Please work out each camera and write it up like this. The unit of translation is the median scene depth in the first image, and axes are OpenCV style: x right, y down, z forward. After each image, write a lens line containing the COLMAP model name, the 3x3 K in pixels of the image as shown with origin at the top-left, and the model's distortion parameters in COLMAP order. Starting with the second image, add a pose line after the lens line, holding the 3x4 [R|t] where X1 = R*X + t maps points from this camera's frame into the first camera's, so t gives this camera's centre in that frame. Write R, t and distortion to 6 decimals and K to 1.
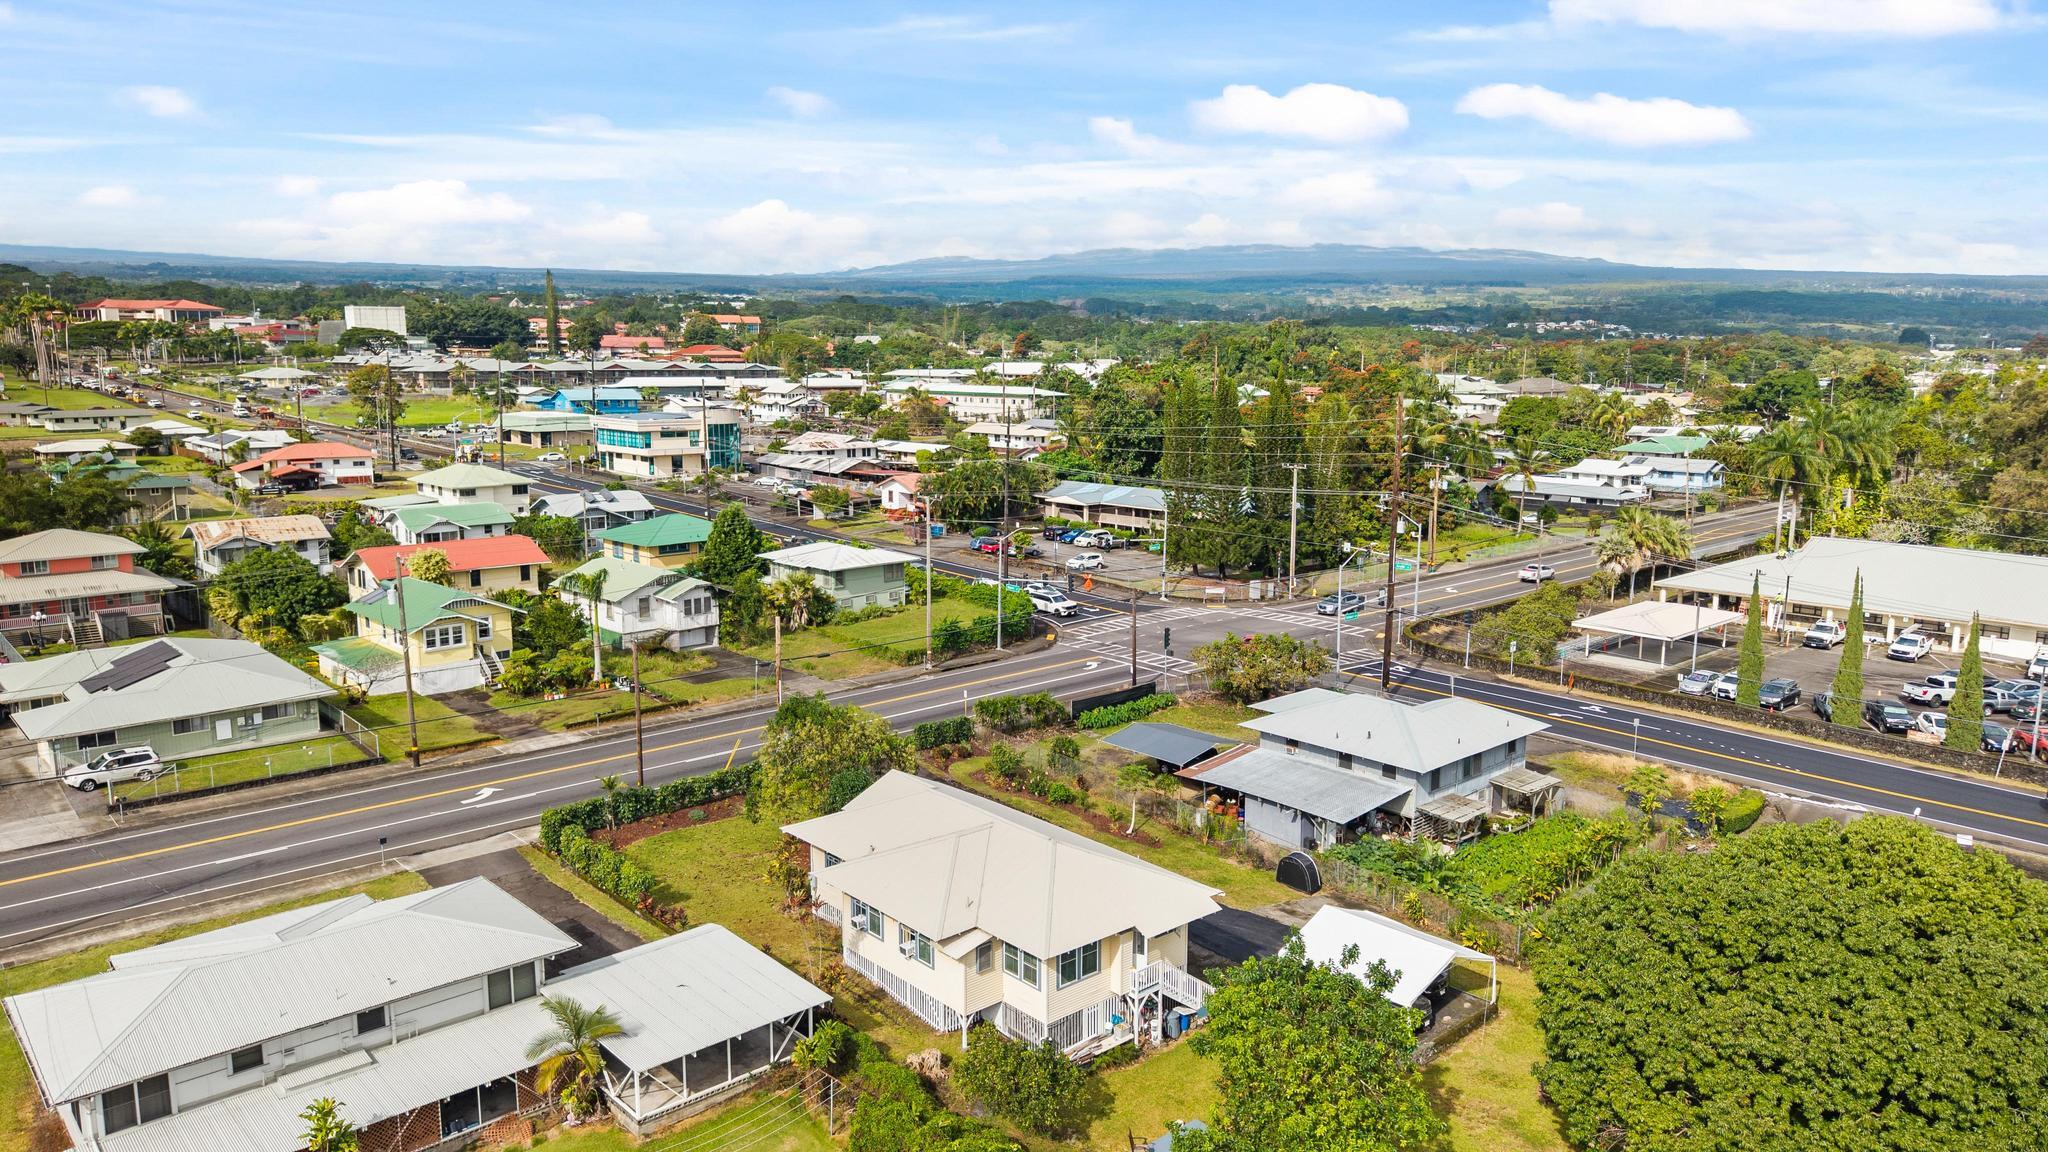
lens RADIAL K [[1418.3, 0, 1017.0], [0, 1418.3, 582.7], [0, 0, 1]] dist [0.034403, -0.017028]
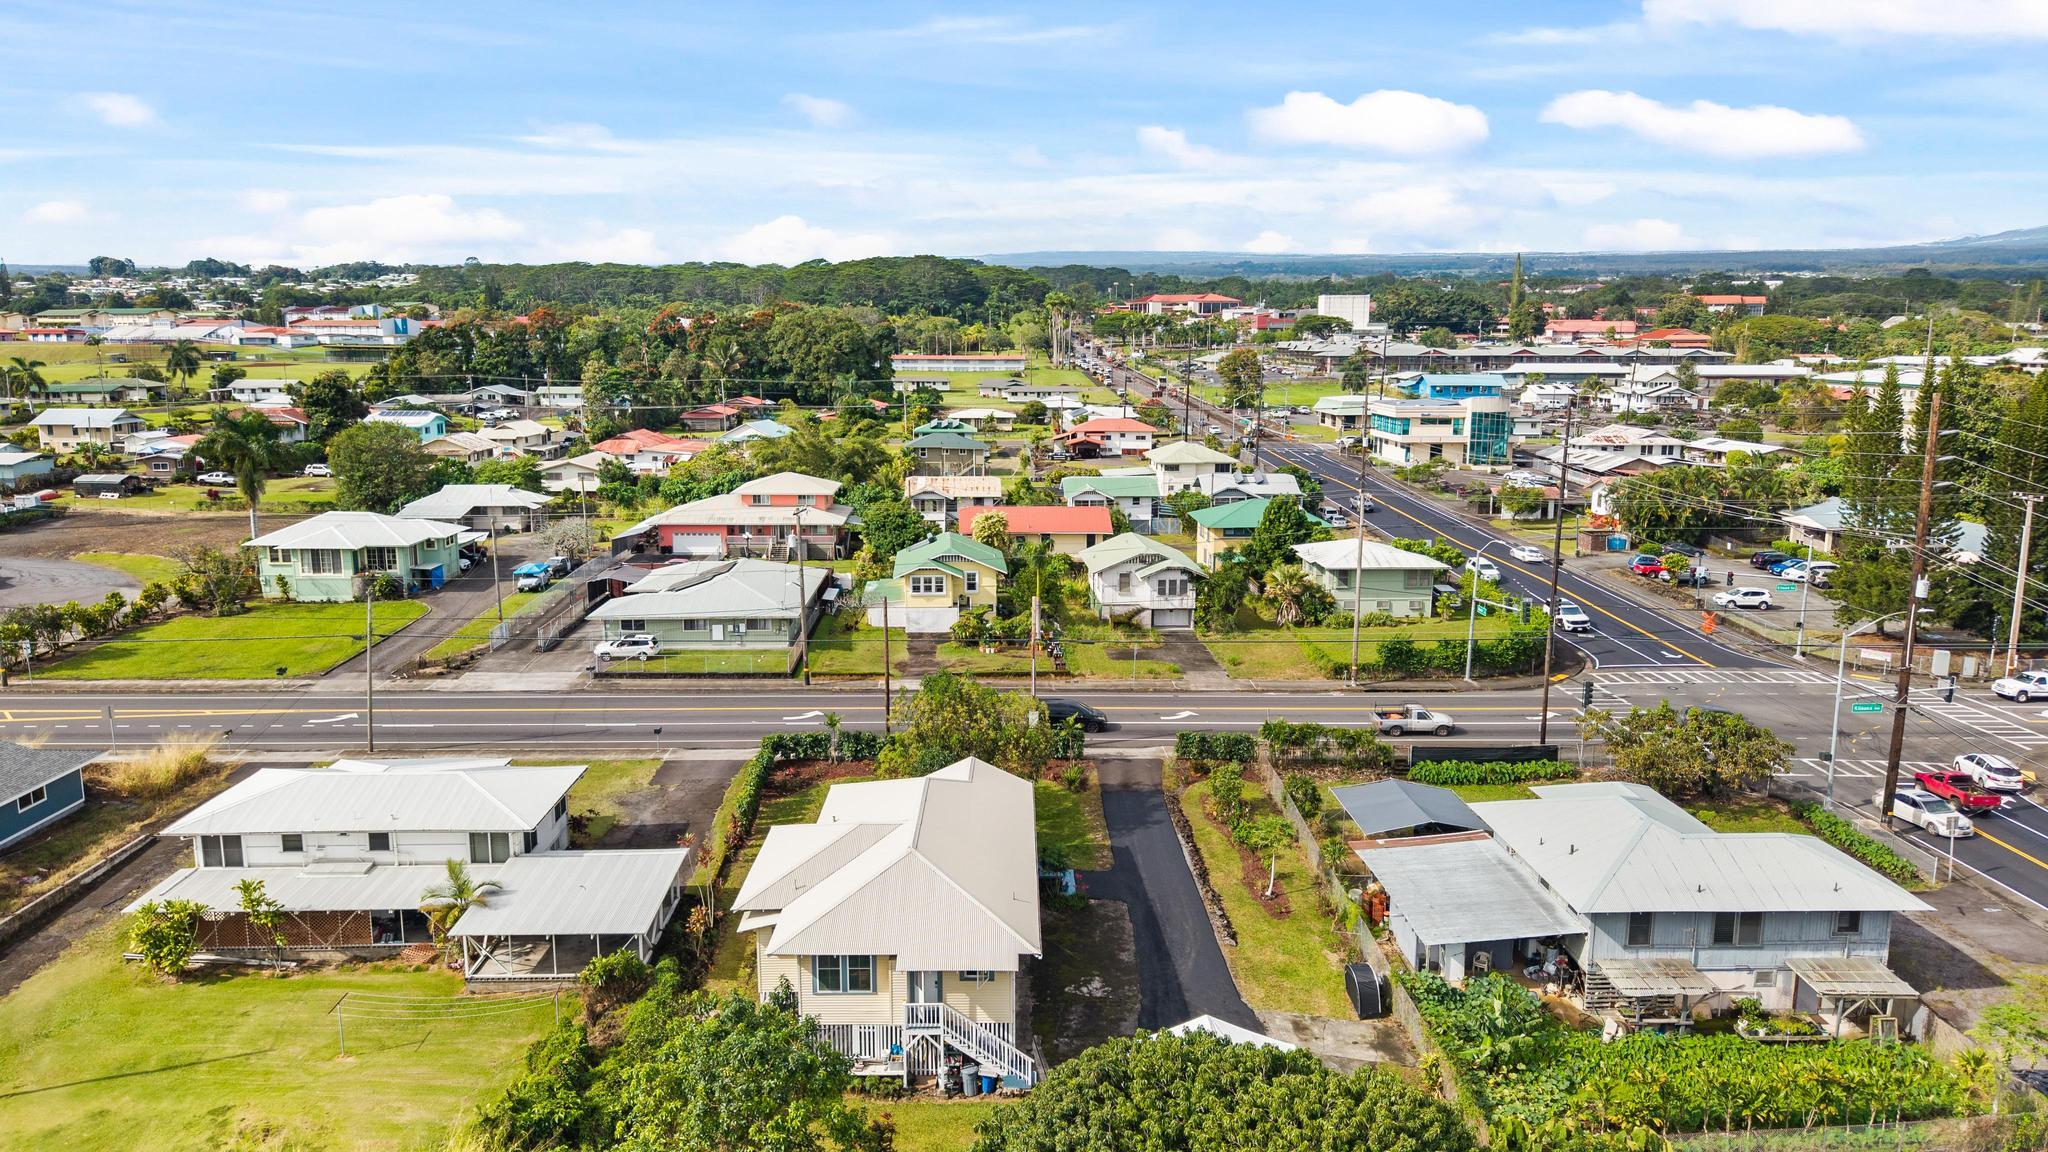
lens RADIAL K [[1418.3, 0, 1017.8], [0, 1418.3, 569.0], [0, 0, 1]] dist [0.034403, -0.017028]
pose [[0.741447, 0.108222, -0.662227, 0.332878], [-0.108152, 0.993279, 0.041234, -0.024220], [0.662238, 0.041048, 0.748168, 0.161248]]
